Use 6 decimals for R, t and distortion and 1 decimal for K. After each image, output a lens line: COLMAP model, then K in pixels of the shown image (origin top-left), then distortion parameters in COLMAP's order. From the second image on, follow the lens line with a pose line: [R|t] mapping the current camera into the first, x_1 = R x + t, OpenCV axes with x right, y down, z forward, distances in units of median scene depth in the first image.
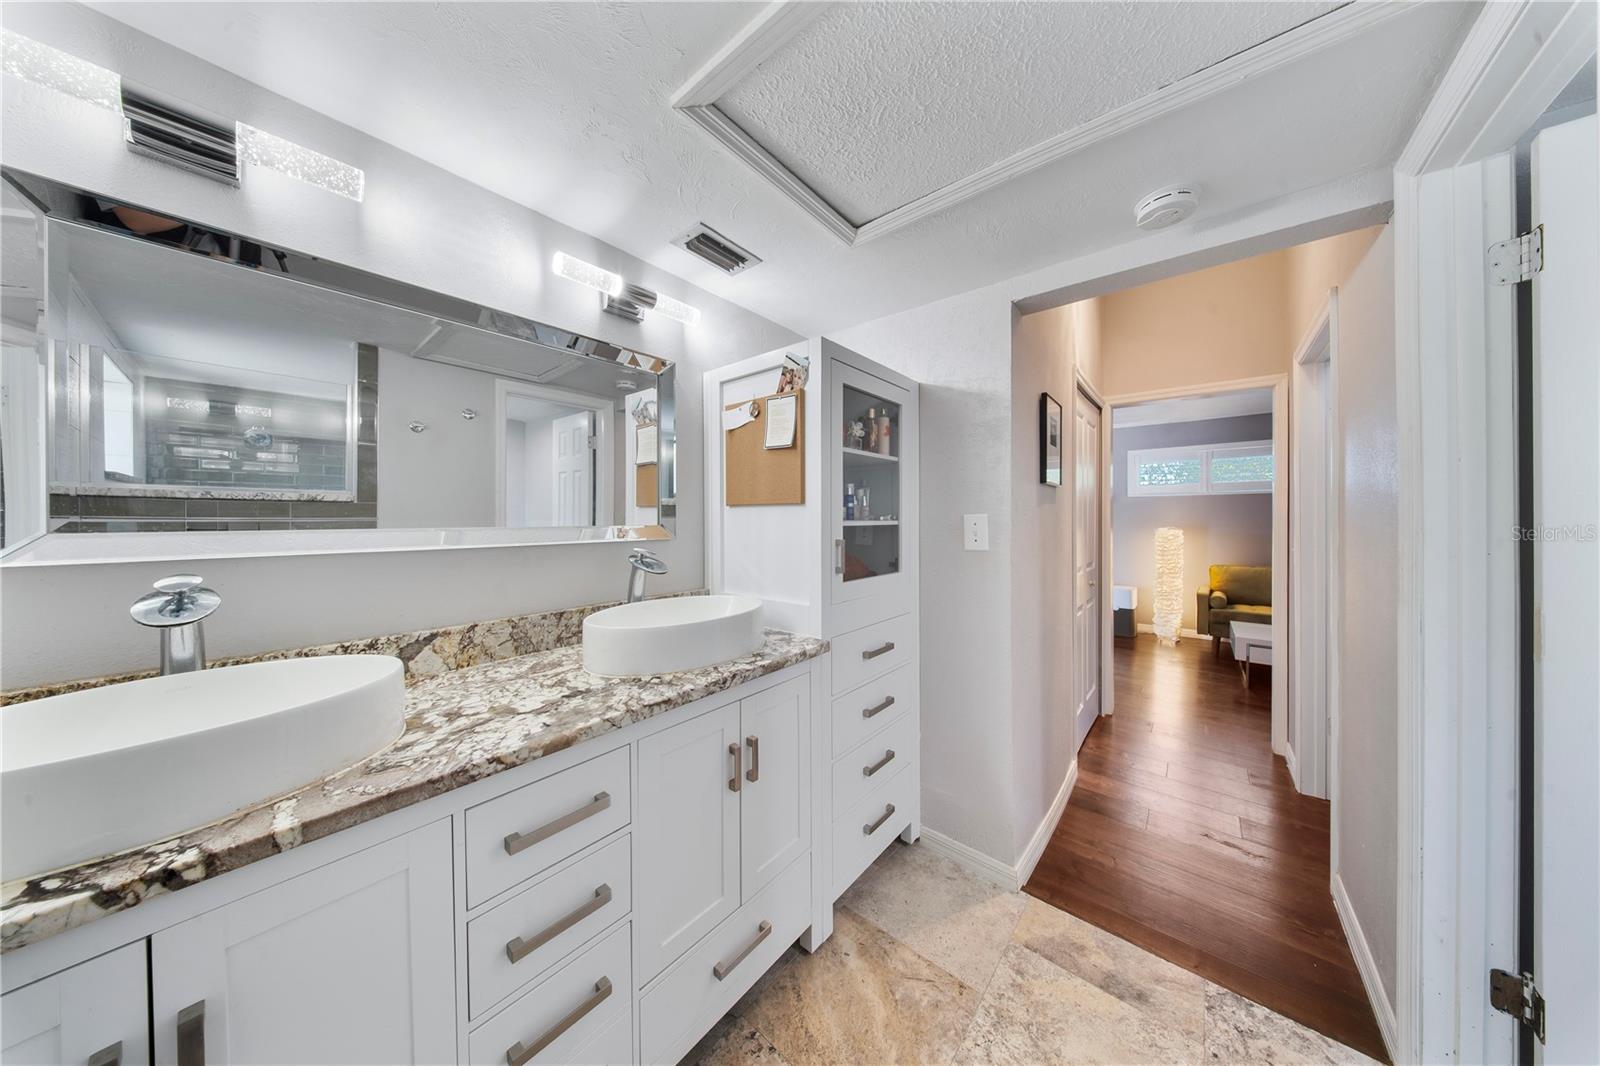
lens RADIAL K [[480.6, 0, 803.8], [0, 480.6, 524.6], [0, 0, 1]] dist [-0.000966, -0.000081]
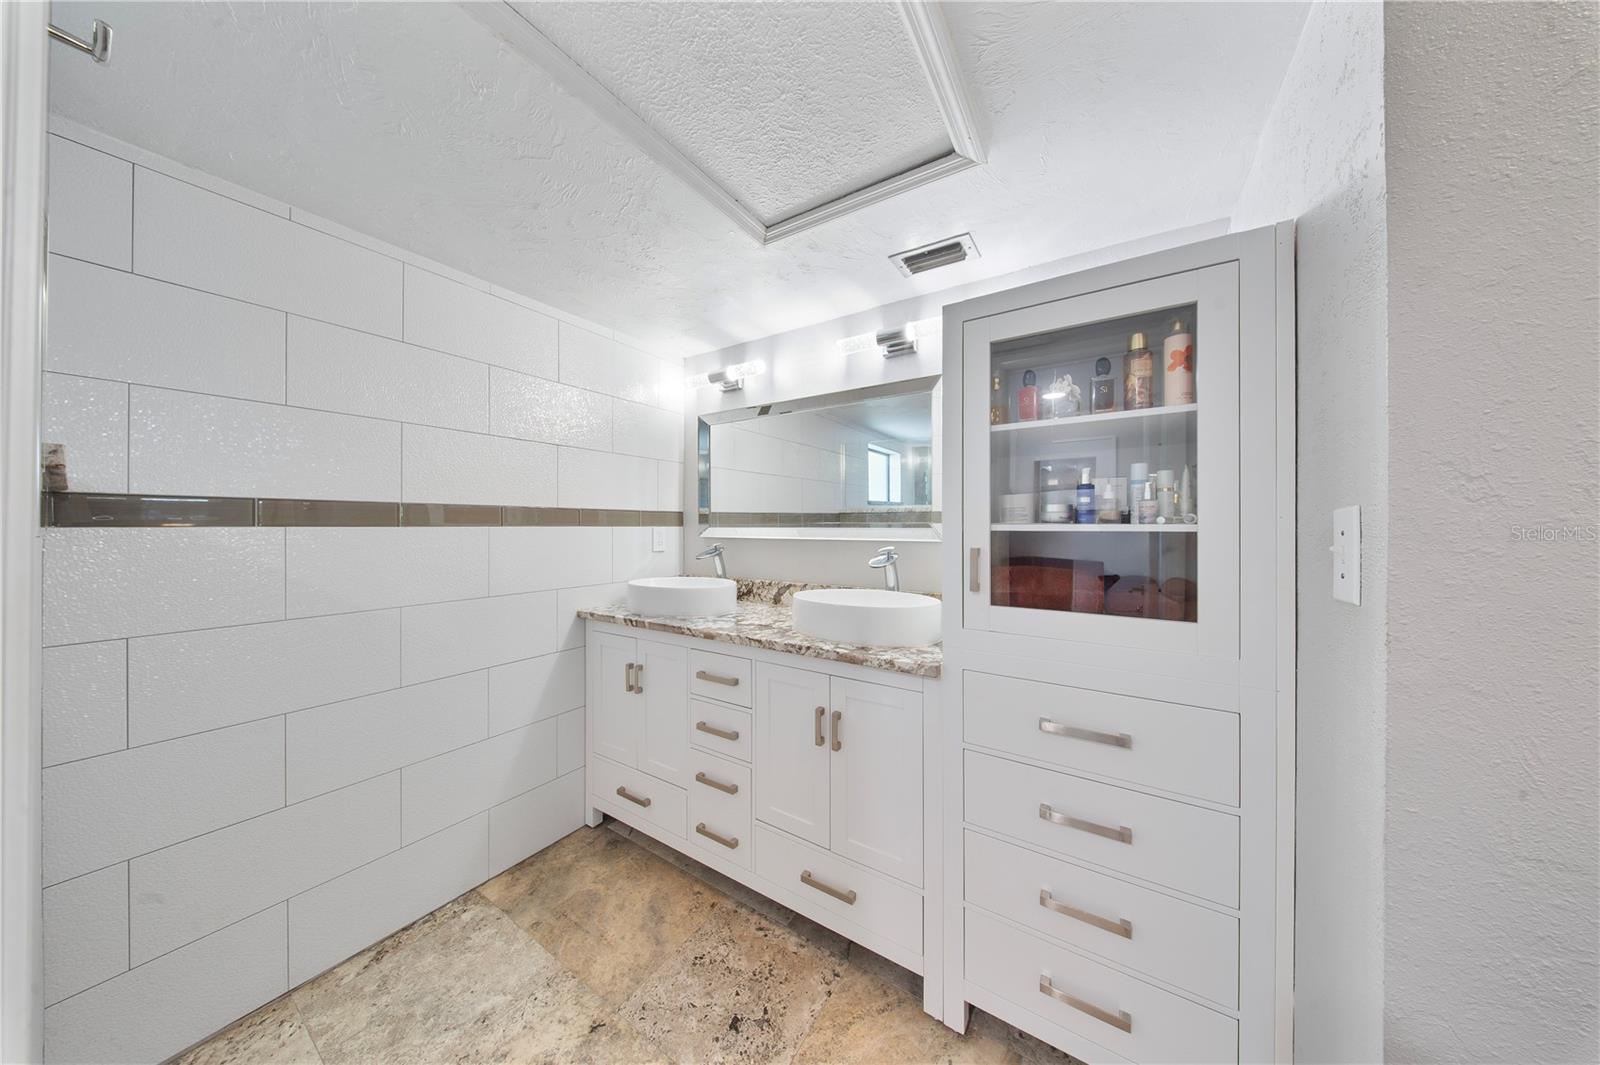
lens RADIAL K [[480.7, 0, 797.3], [0, 480.7, 527.8], [0, 0, 1]] dist [-0.009357, -0.000059]
pose [[0.114630, 0.007903, -0.993377, 0.932663], [-0.014783, 0.999871, 0.006248, -0.001616], [0.993298, 0.013968, 0.114732, 0.713119]]
